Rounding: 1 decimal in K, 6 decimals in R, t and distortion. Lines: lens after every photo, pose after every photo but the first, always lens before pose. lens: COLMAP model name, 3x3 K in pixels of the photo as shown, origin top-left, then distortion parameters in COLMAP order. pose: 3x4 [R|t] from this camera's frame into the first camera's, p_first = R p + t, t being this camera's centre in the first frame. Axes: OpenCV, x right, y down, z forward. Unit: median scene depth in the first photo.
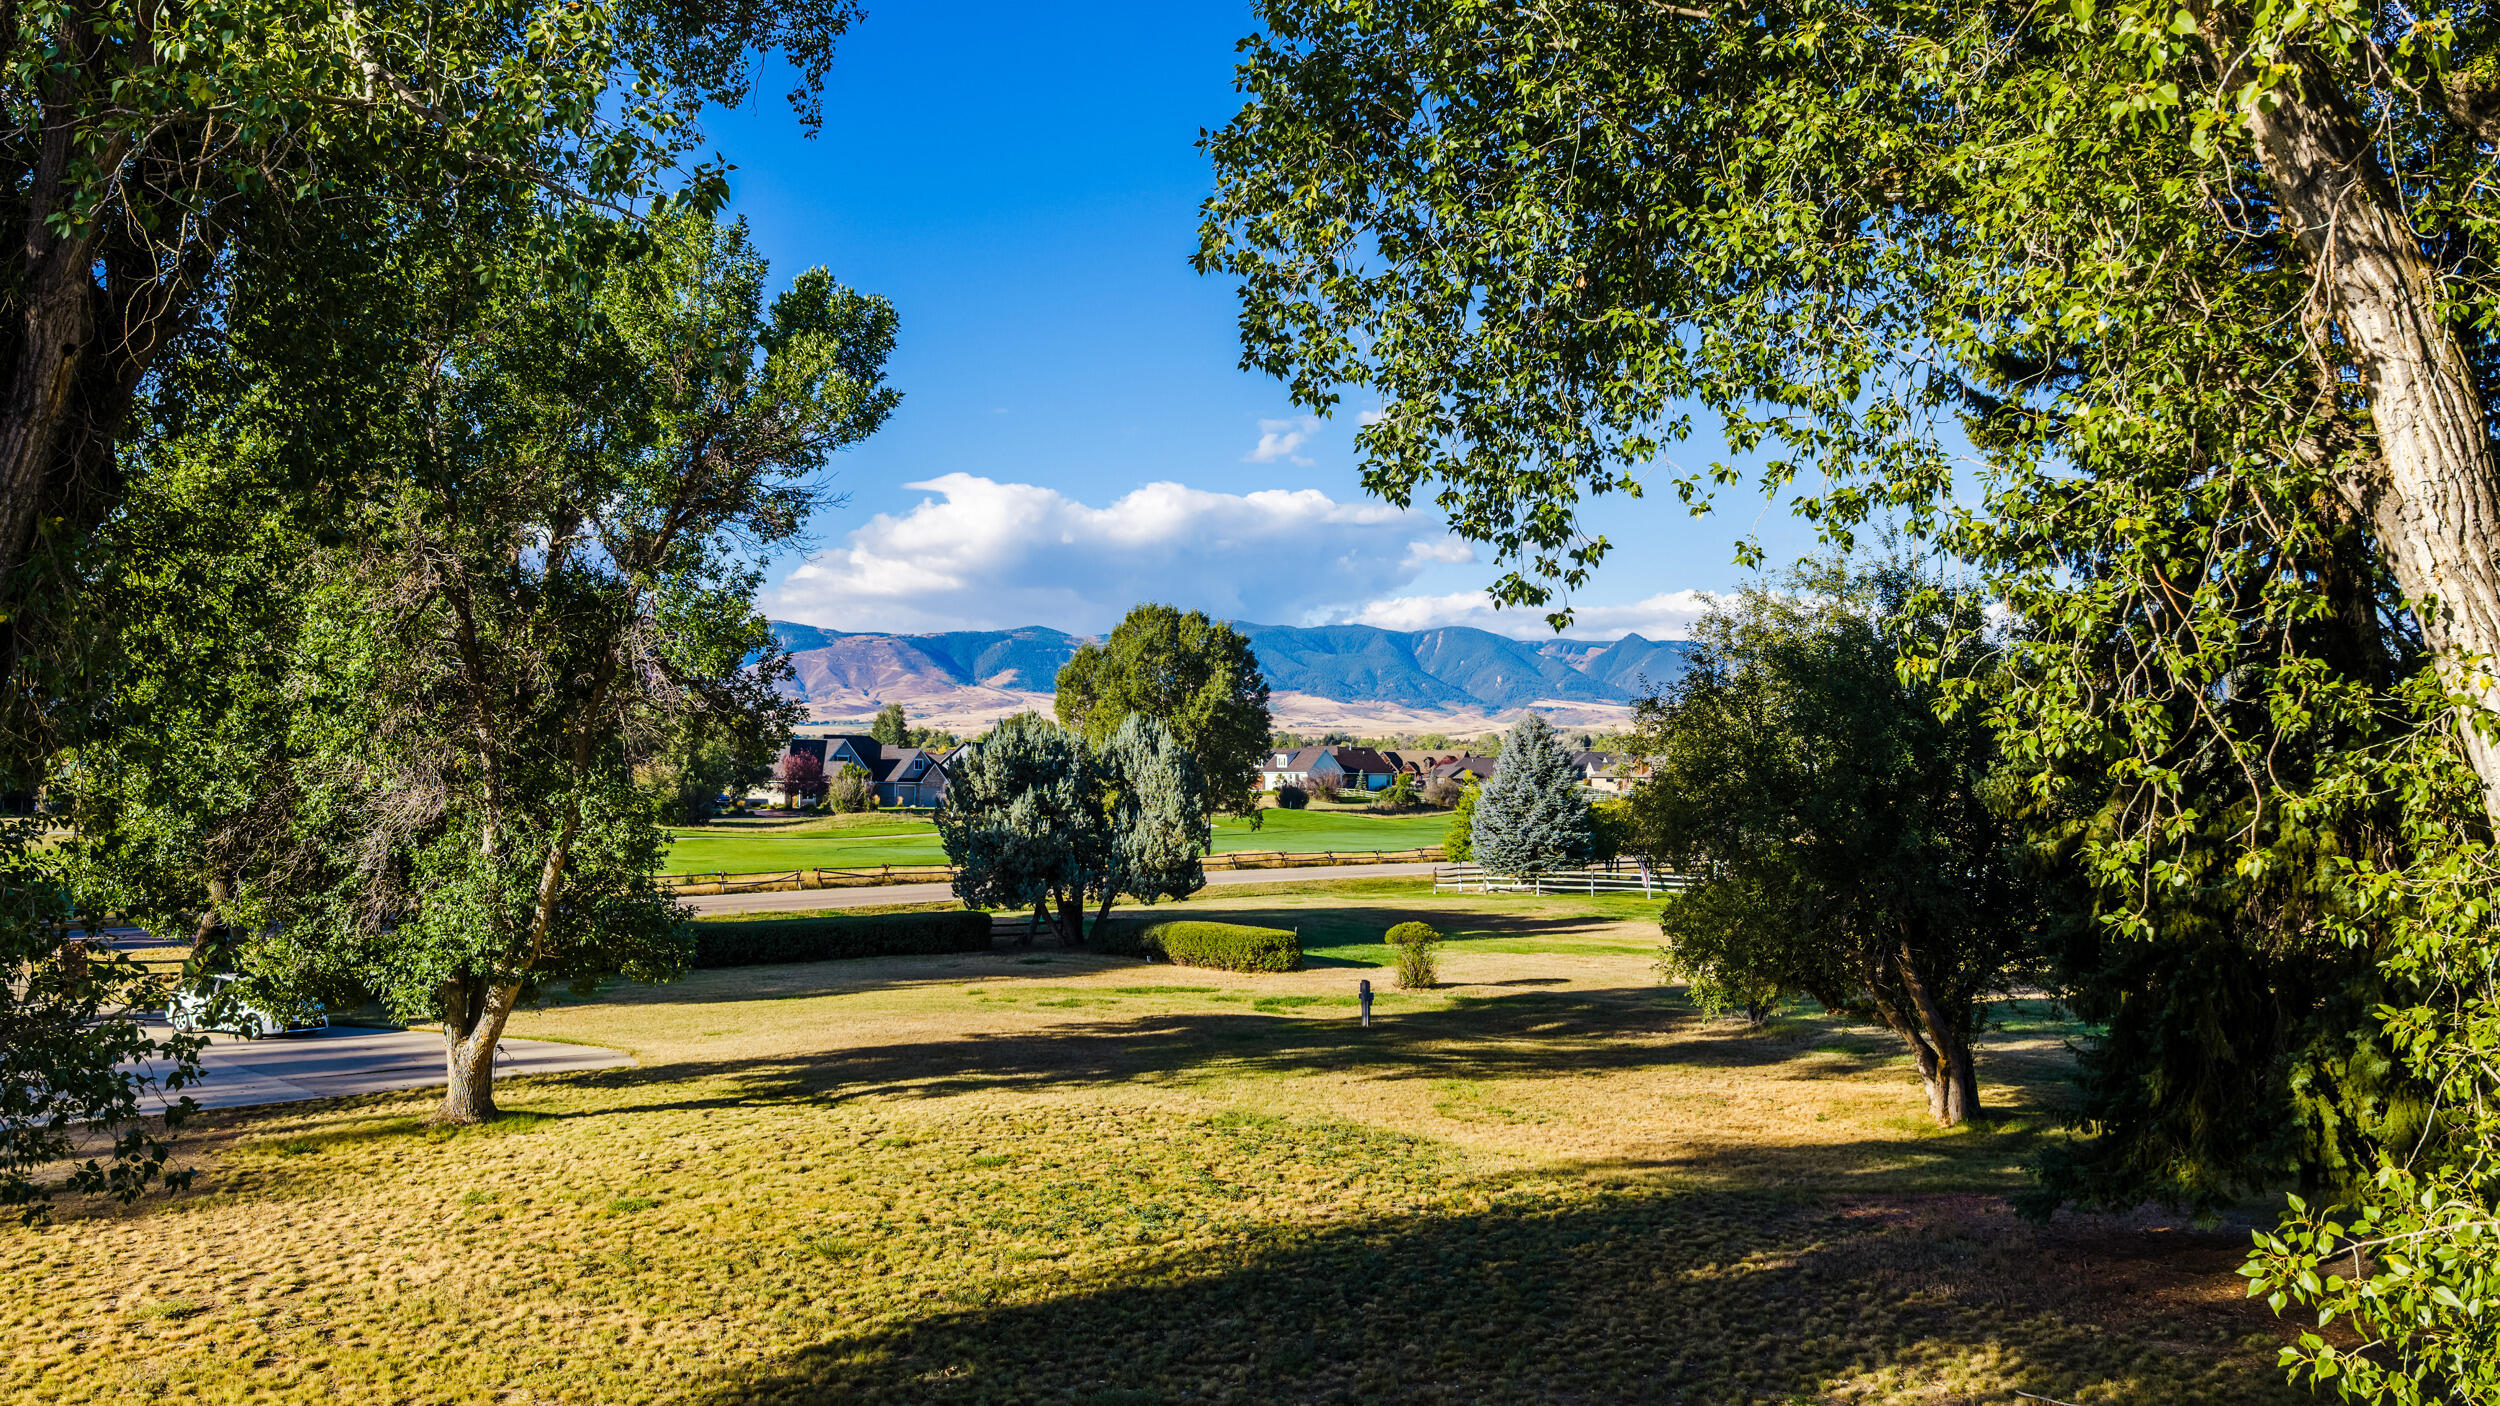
lens RADIAL K [[2046.4, 0, 1259.2], [0, 2046.4, 687.1], [0, 0, 1]] dist [0.007210, -0.027581]
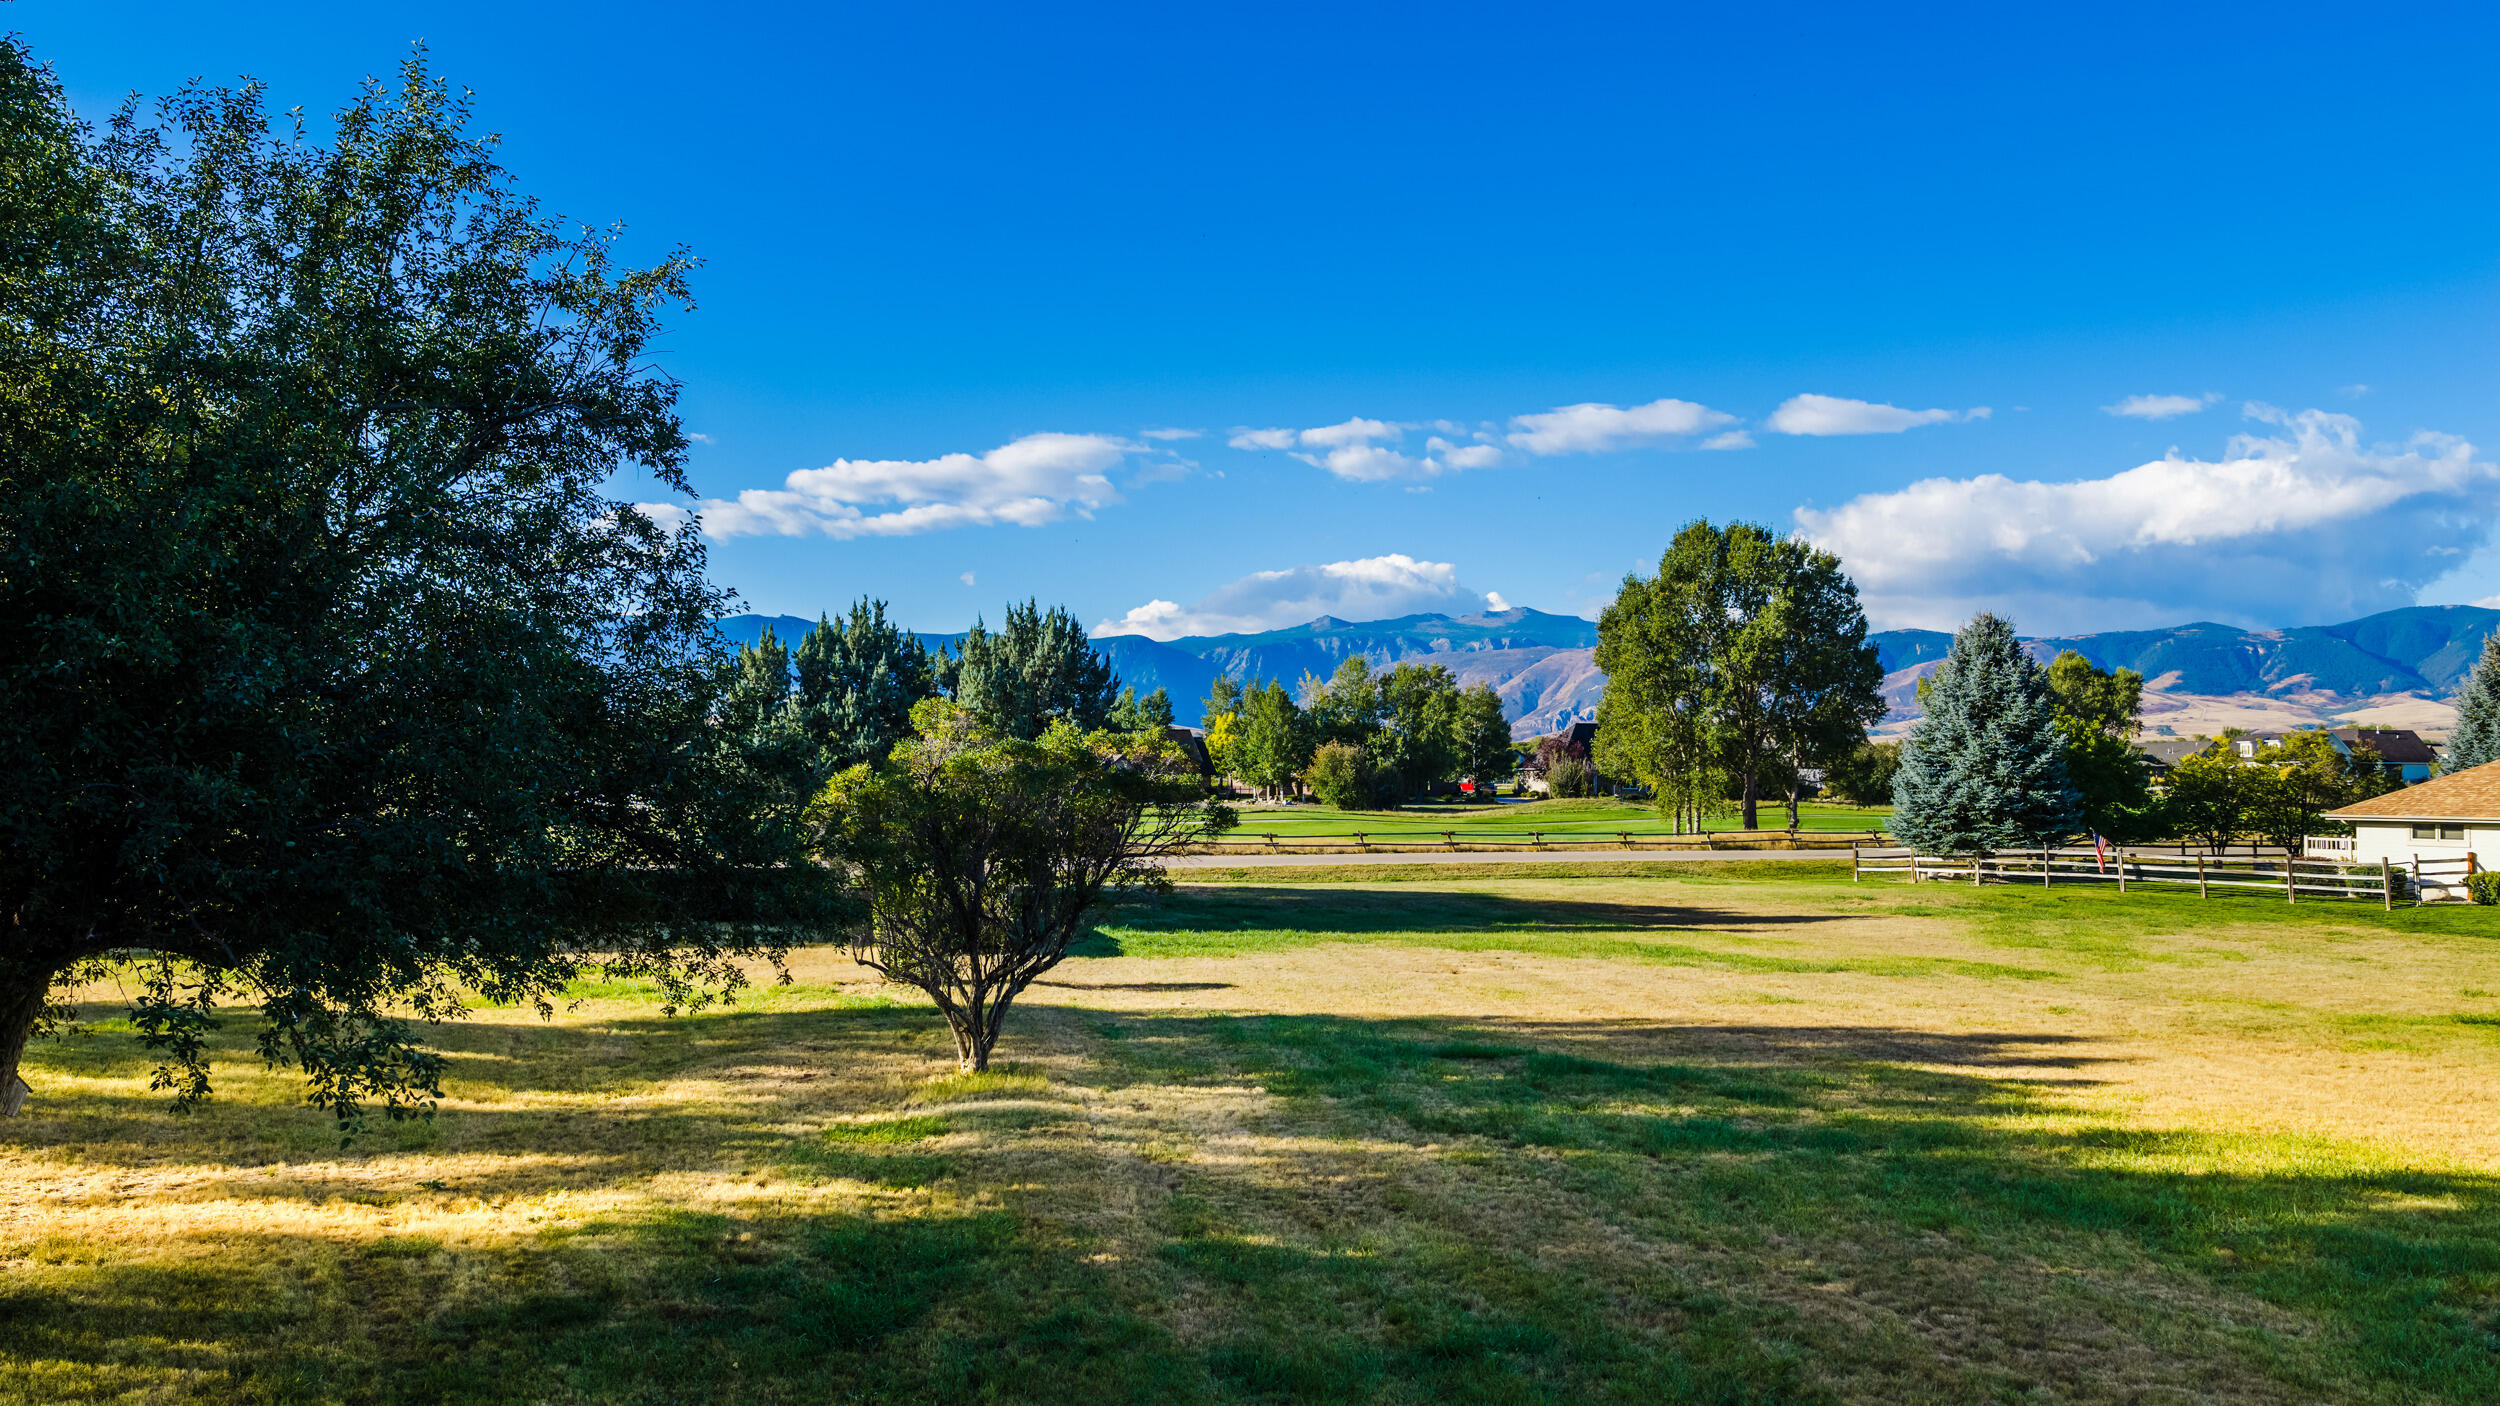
lens RADIAL K [[2034.6, 0, 1254.5], [0, 2034.6, 701.6], [0, 0, 1]] dist [0.000323, 0.001188]
pose [[0.849337, -0.026472, -0.527186, 0.500314], [0.026355, 0.999623, -0.007735, 0.071990], [0.527192, -0.007325, 0.849714, 0.554394]]
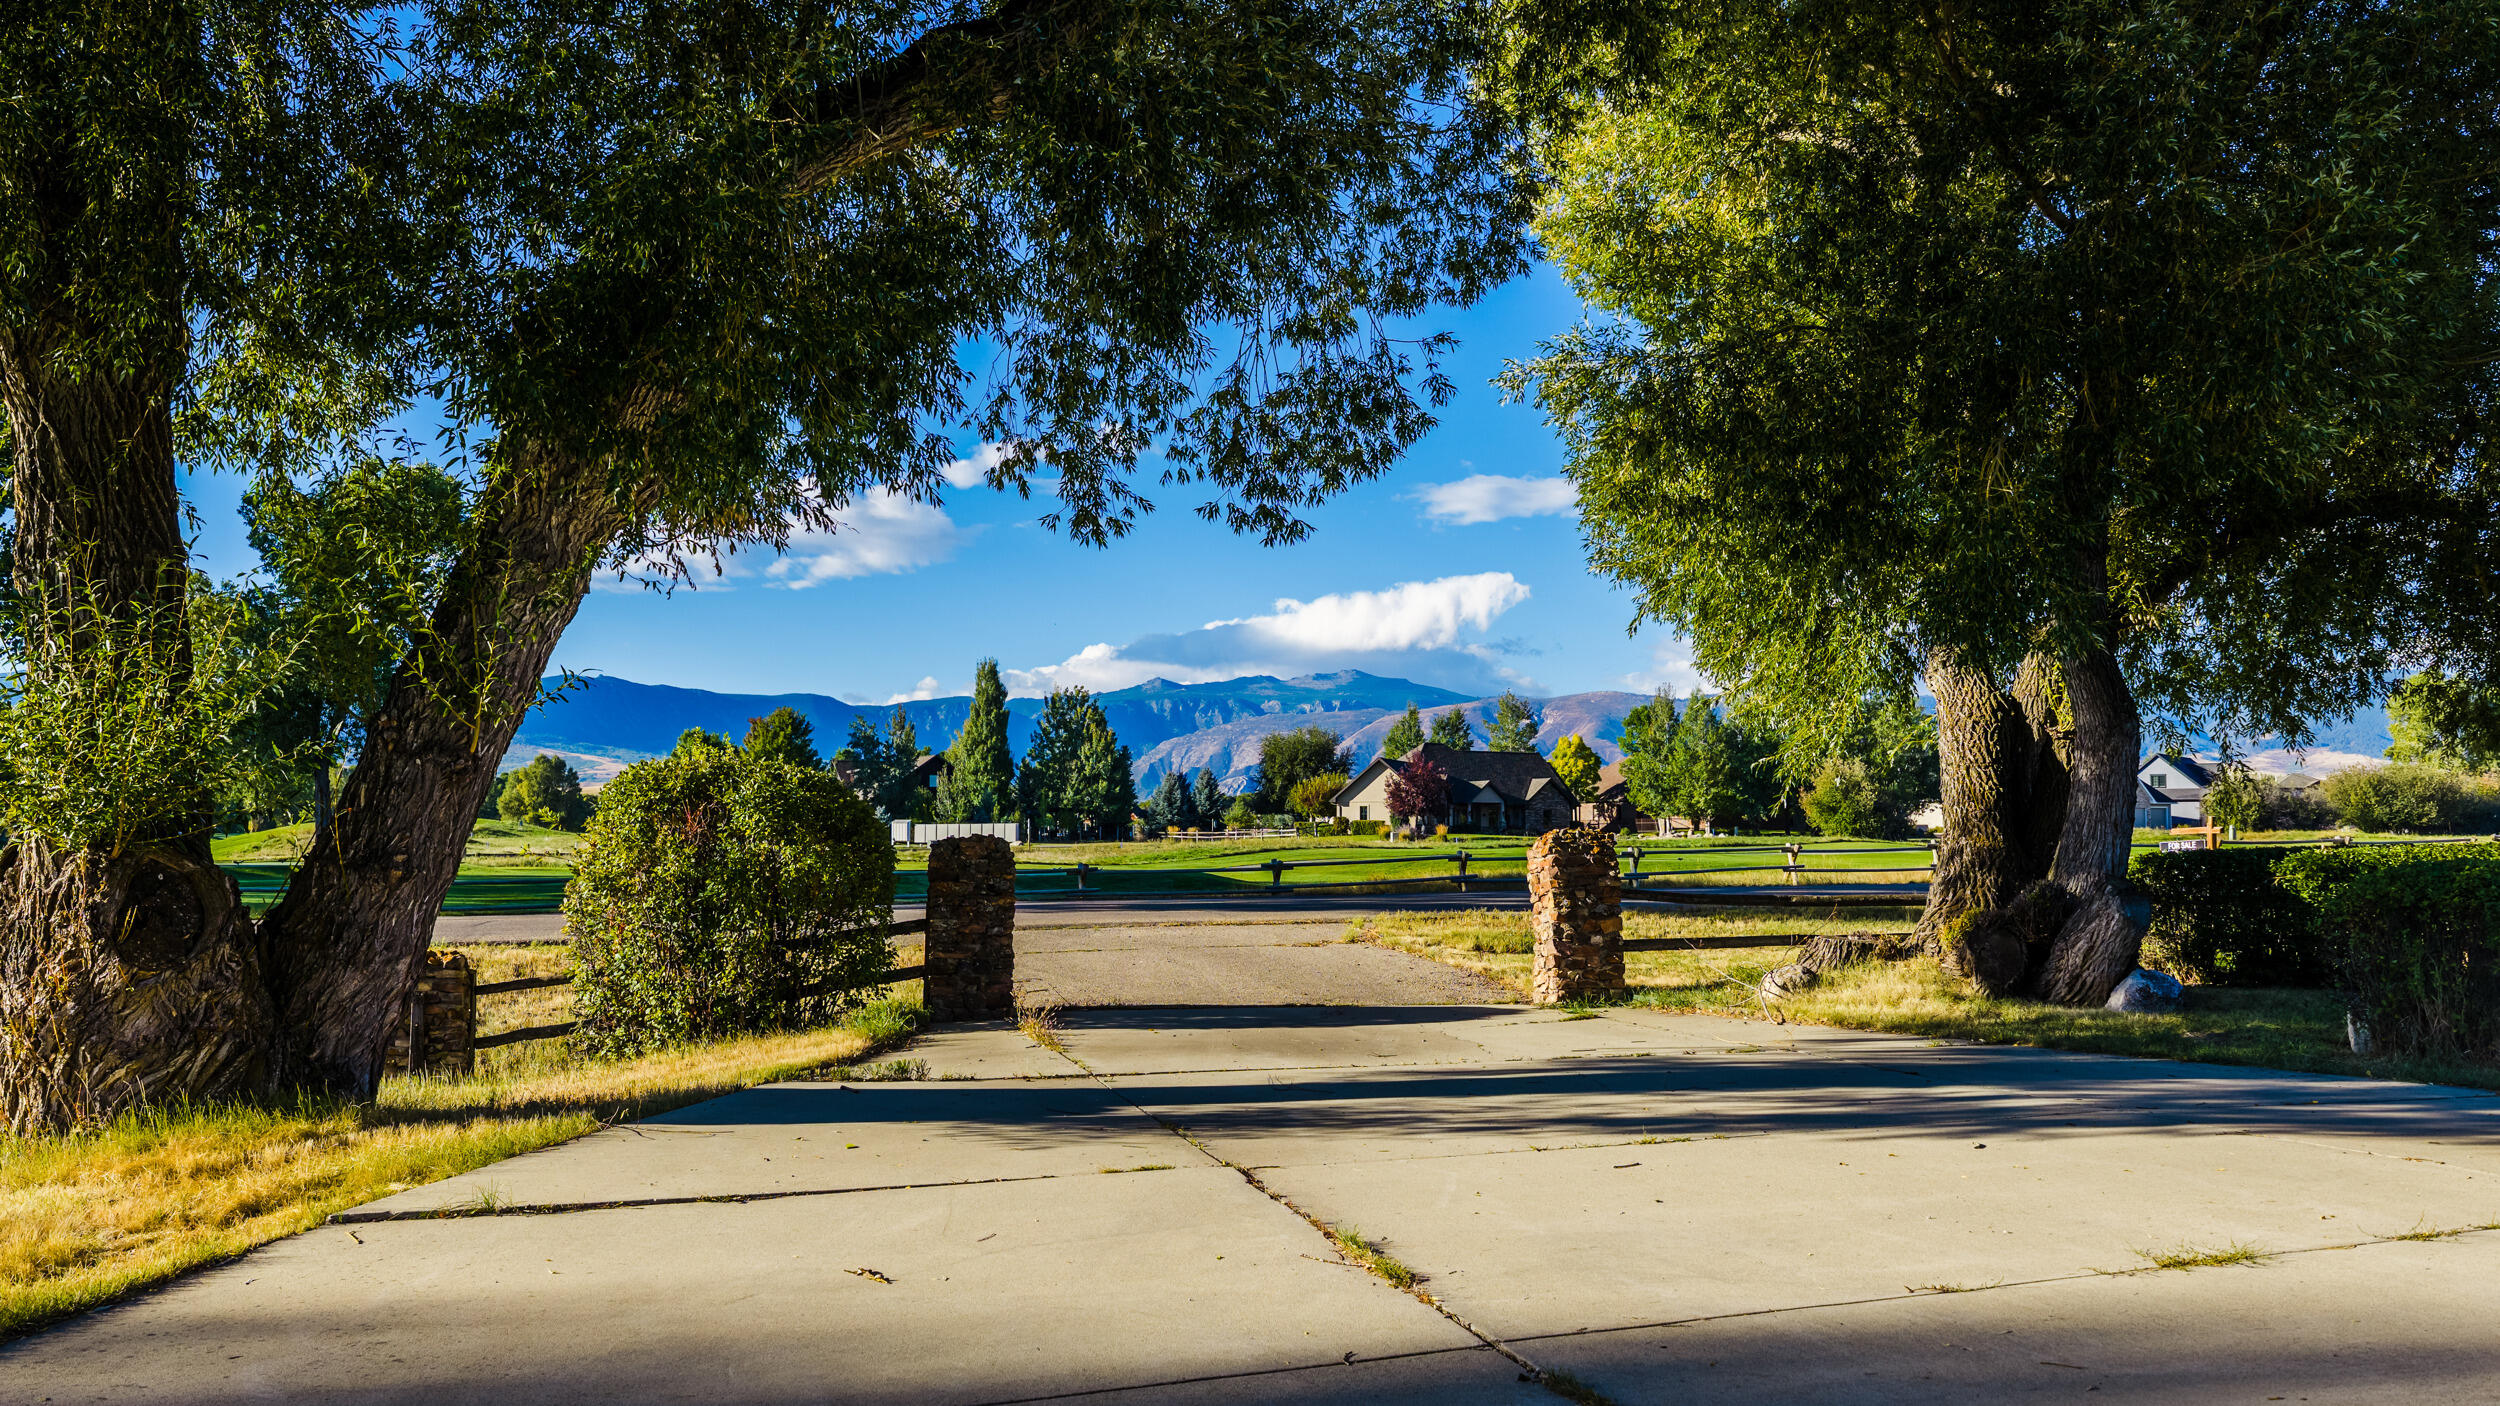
lens RADIAL K [[2022.2, 0, 1248.4], [0, 2022.2, 699.6], [0, 0, 1]] dist [0.015714, -0.013758]
pose [[0.895730, -0.041062, -0.442698, -0.466746], [0.026950, 0.998910, -0.038122, 0.110829], [0.443781, 0.022217, 0.895860, 0.657978]]
